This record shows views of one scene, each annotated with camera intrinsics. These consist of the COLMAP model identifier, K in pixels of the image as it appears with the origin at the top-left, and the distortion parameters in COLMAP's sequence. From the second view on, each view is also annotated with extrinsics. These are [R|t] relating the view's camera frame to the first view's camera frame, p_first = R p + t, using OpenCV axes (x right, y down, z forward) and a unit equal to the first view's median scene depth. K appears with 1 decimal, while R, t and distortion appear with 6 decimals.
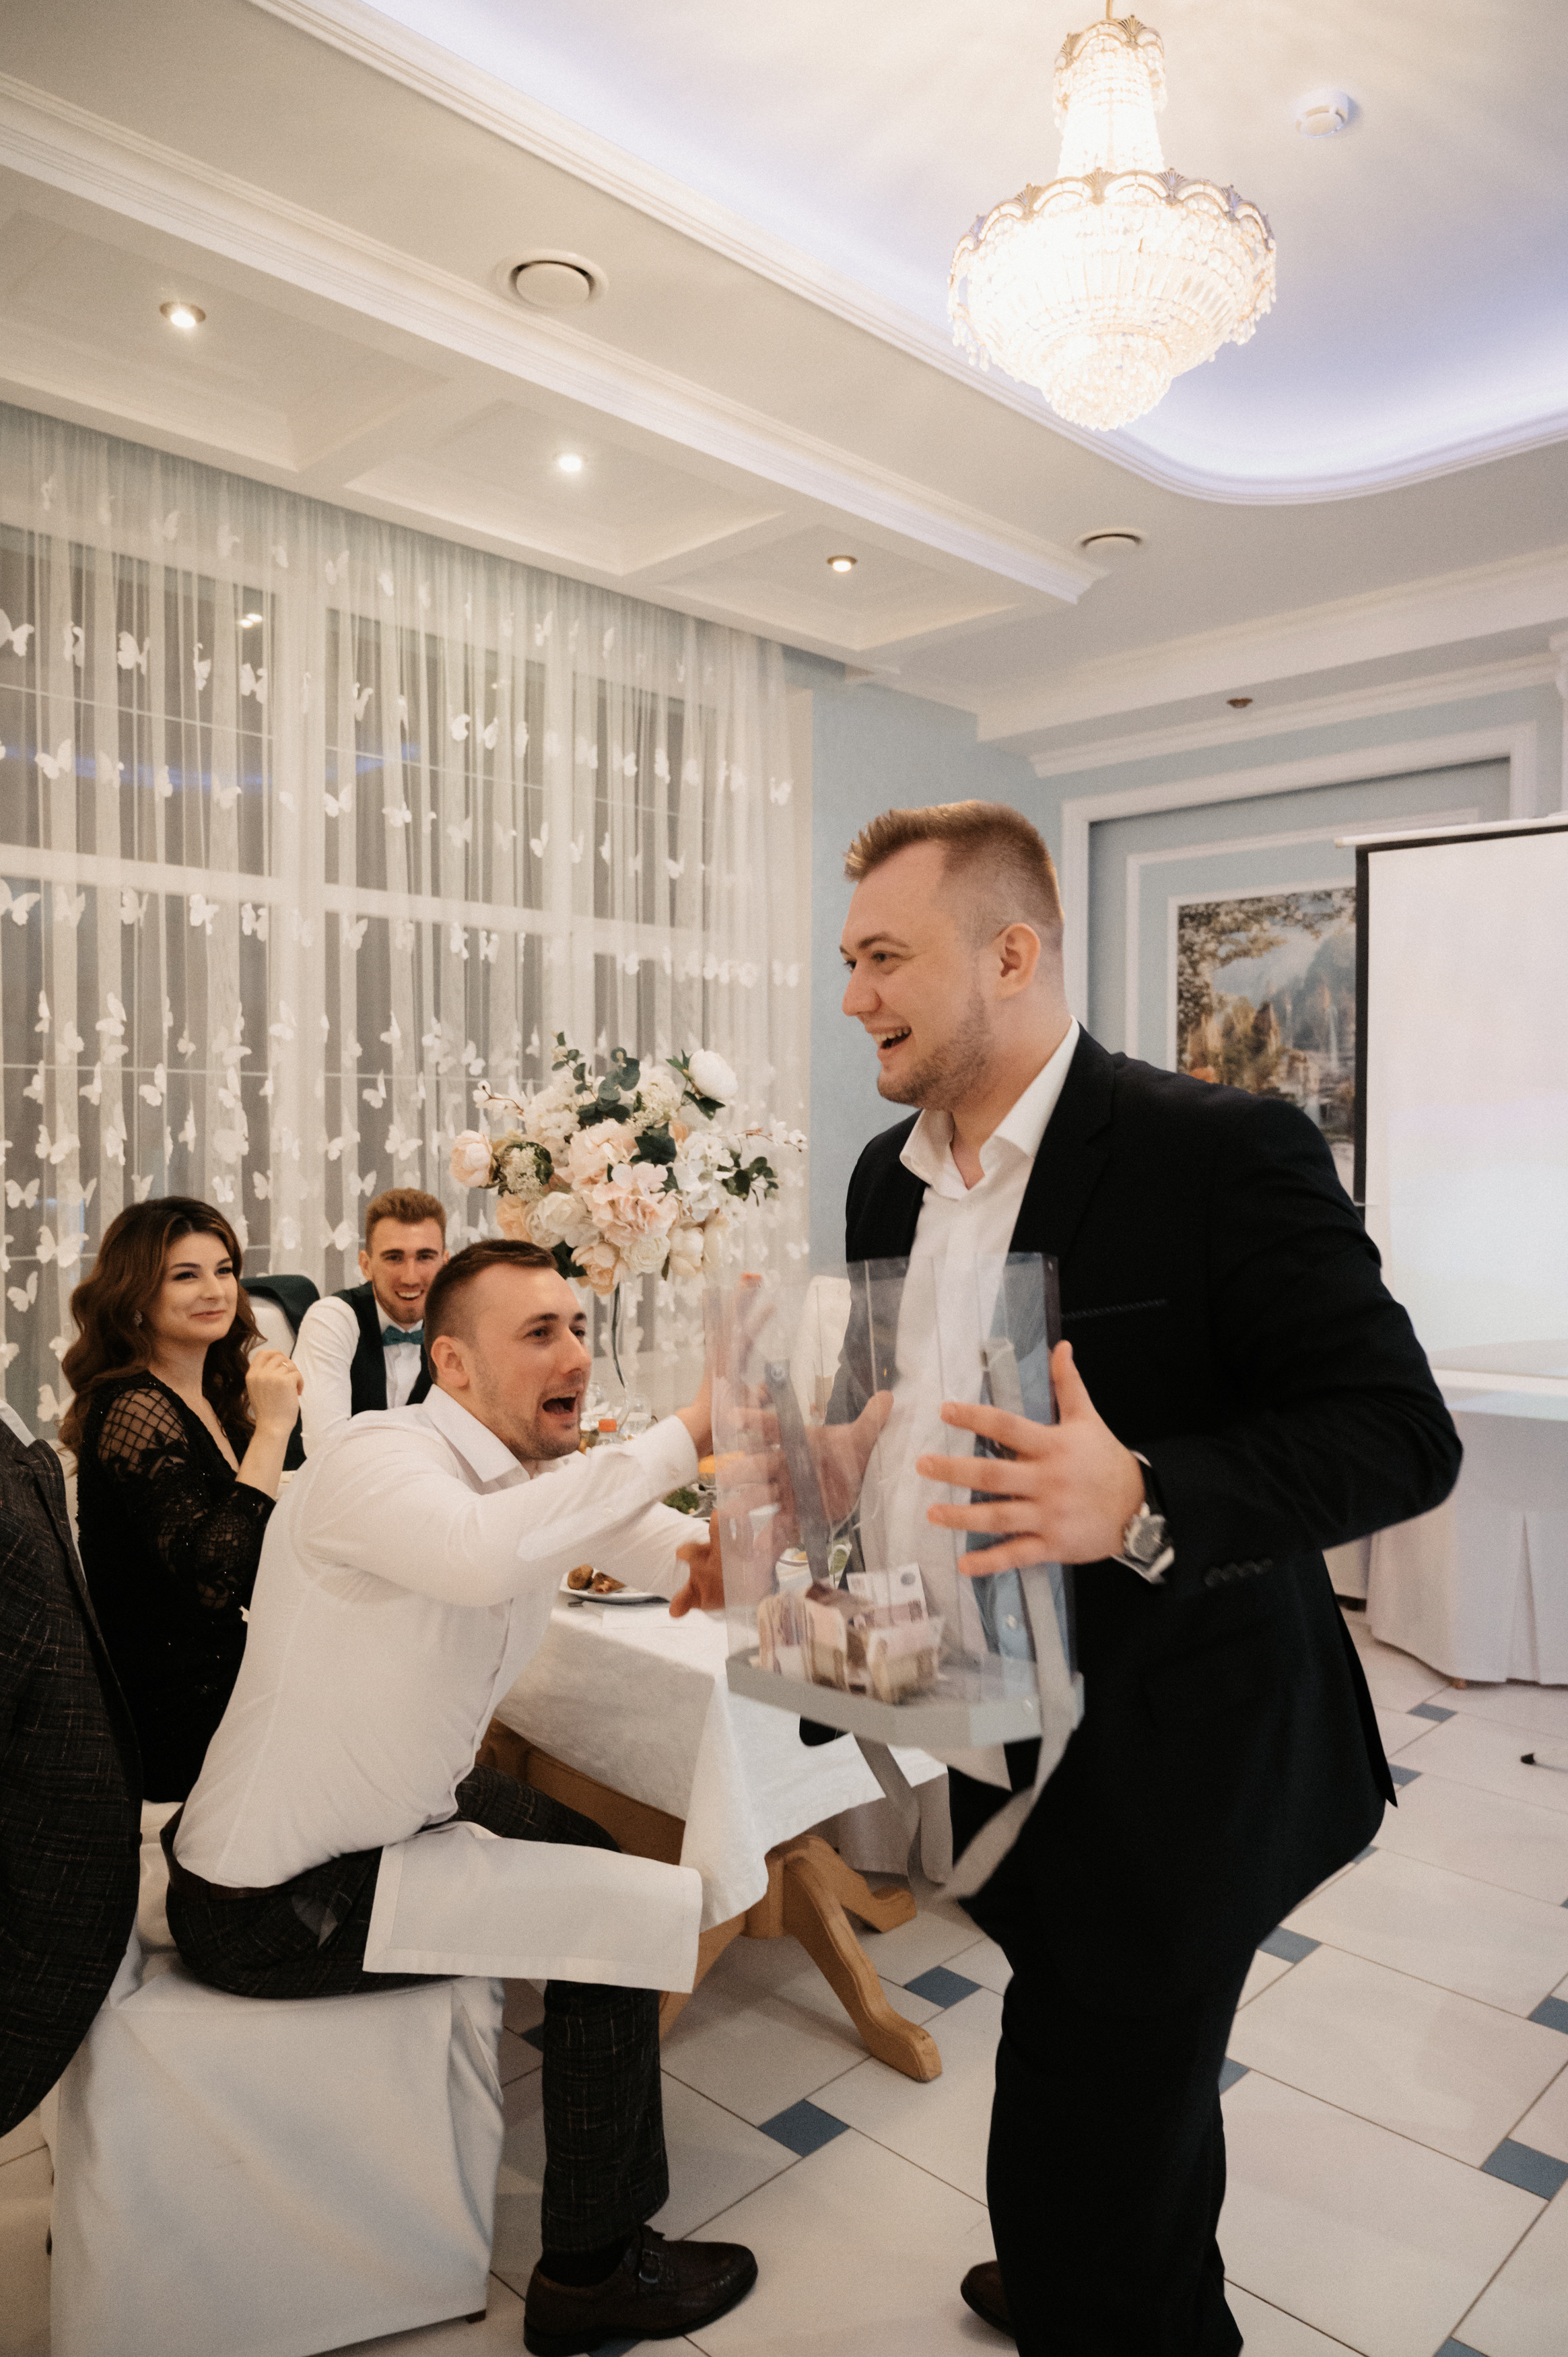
lens RADIAL K [[1610.7, 0, 791.7], [0, 1610.7, 1152.2], [0, 0, 1]] dist [0.001621, 0.001049]
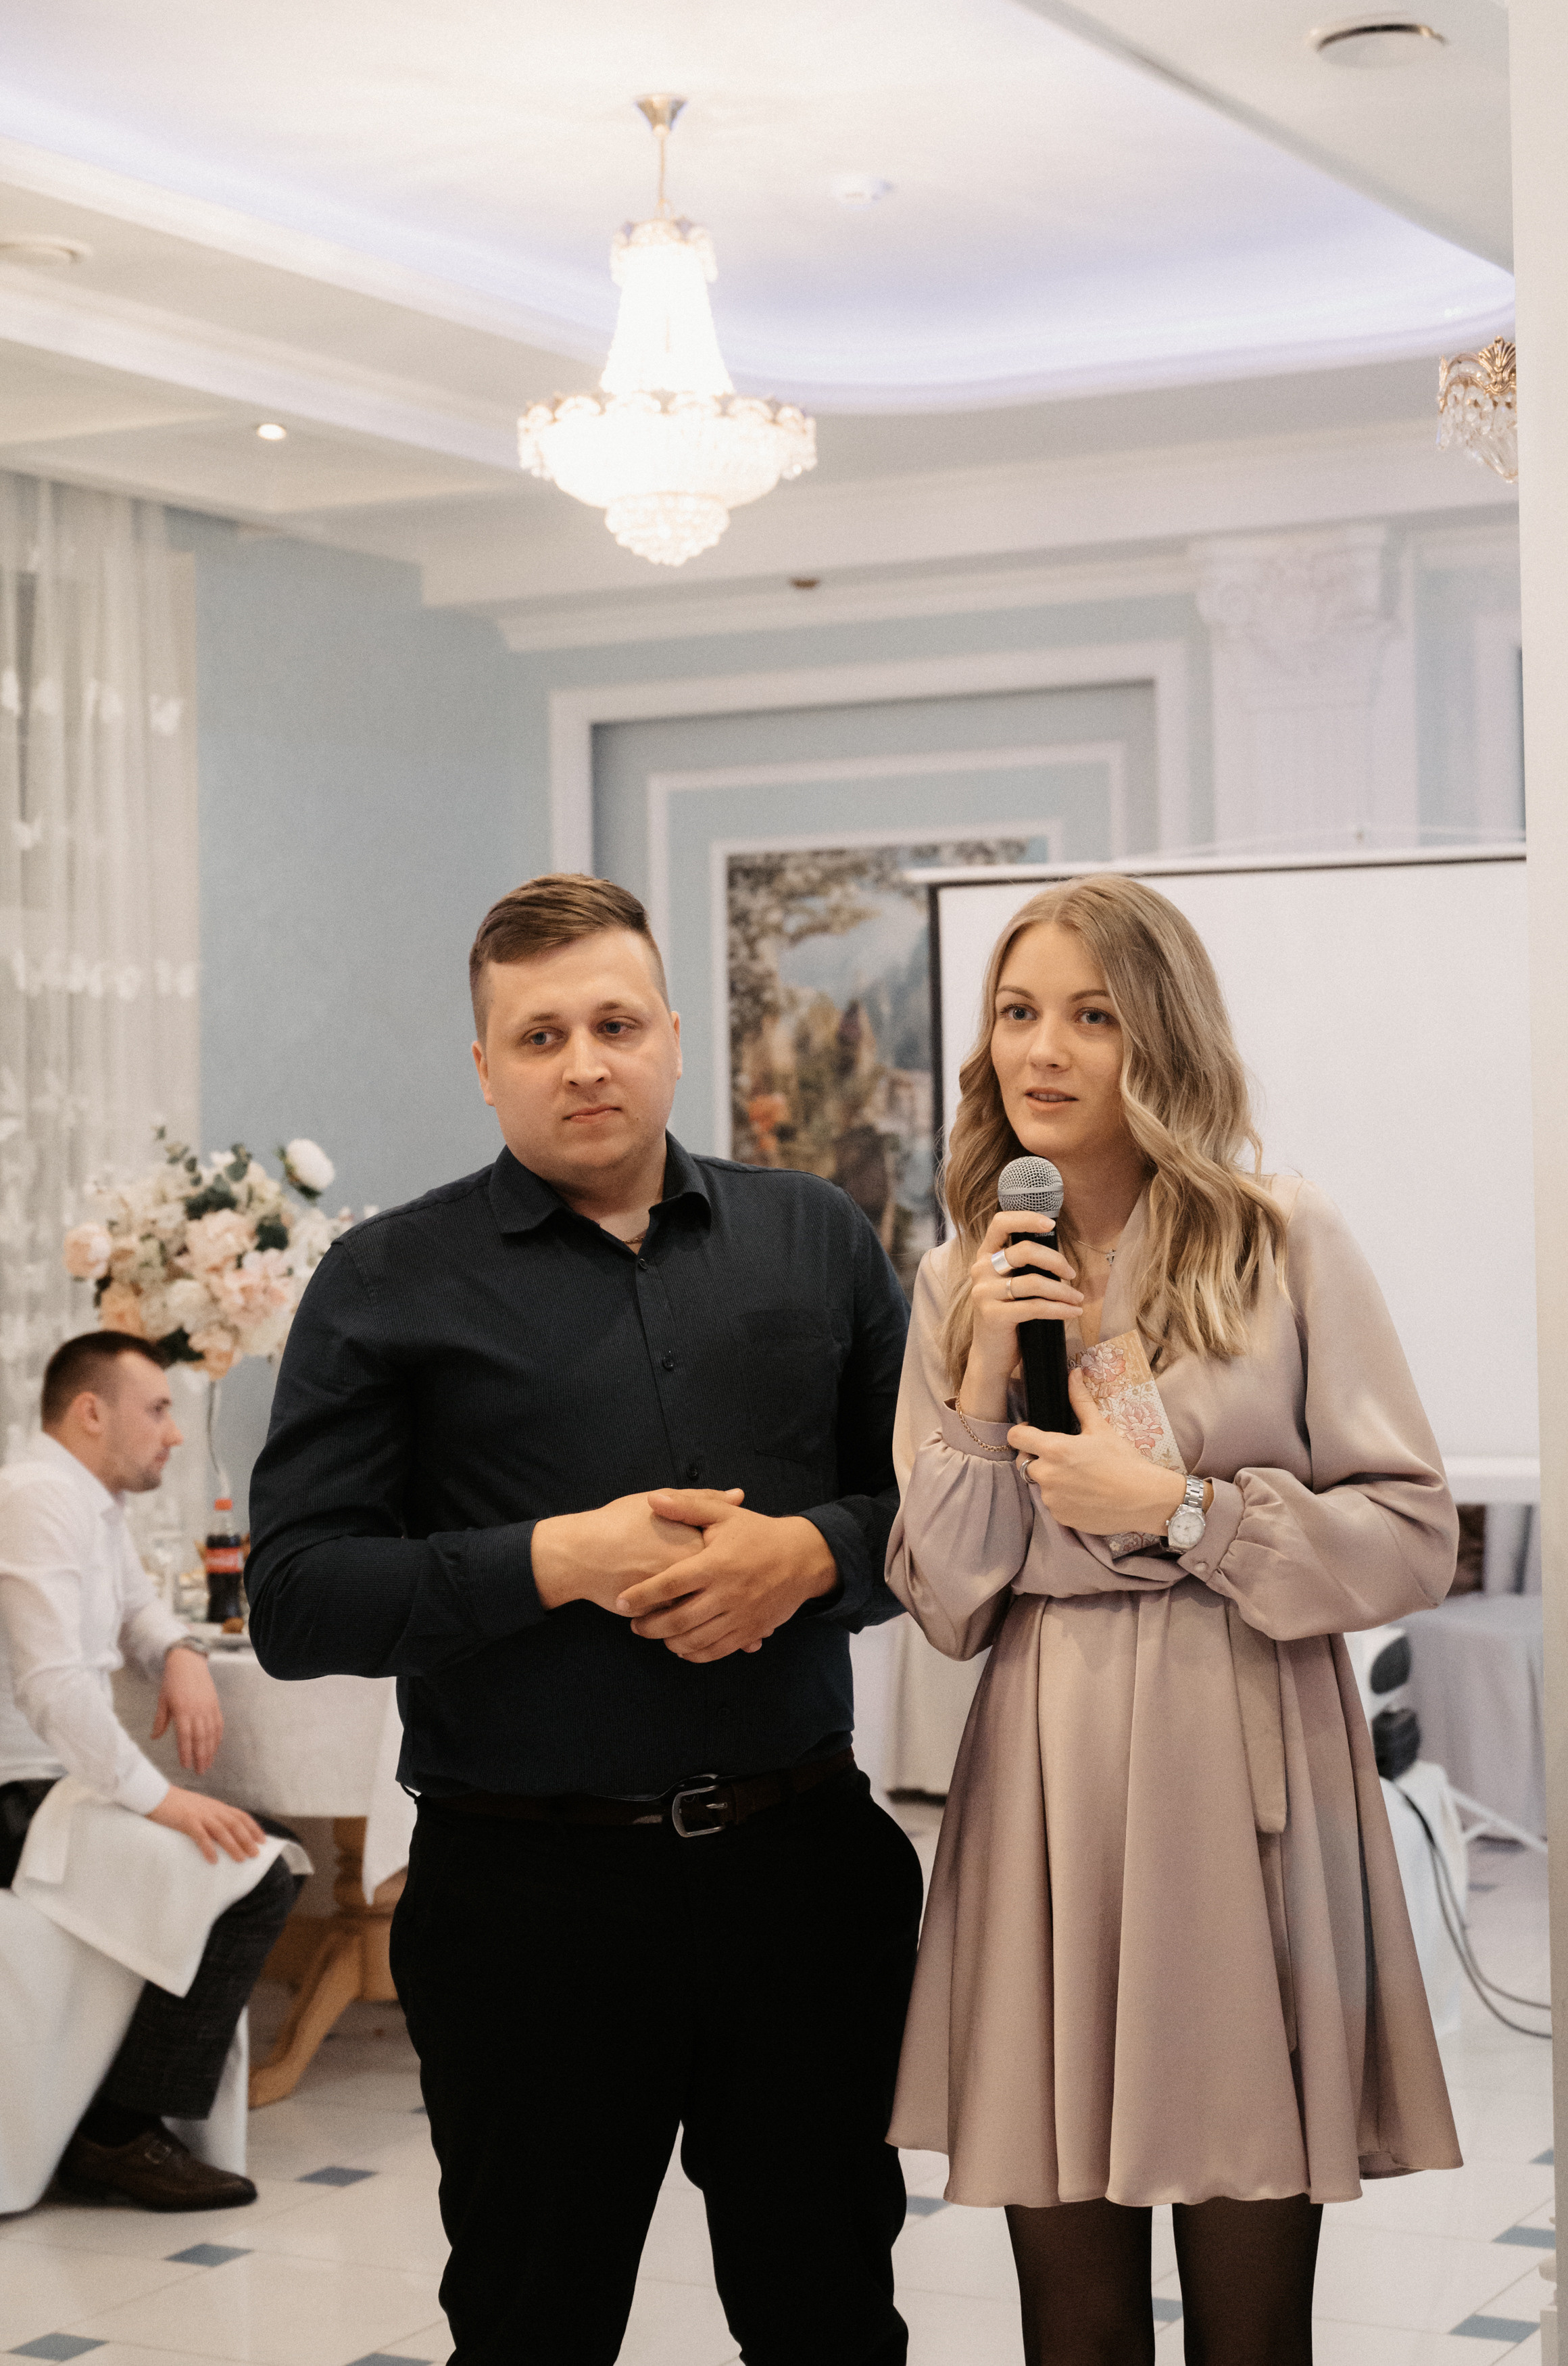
lens RADIAL K [[4318.4, 0, 784.5], [0, 4318.4, 1182.3], [0, 0, 1]] dist [0.006838, 0.002554]
pose [[0.967637, -0.023764, 0.251224, -0.199954], [0.026228, 0.999635, -0.006466, -0.004643], [-0.250979, 0.012846, 0.967907, -0.778359]]
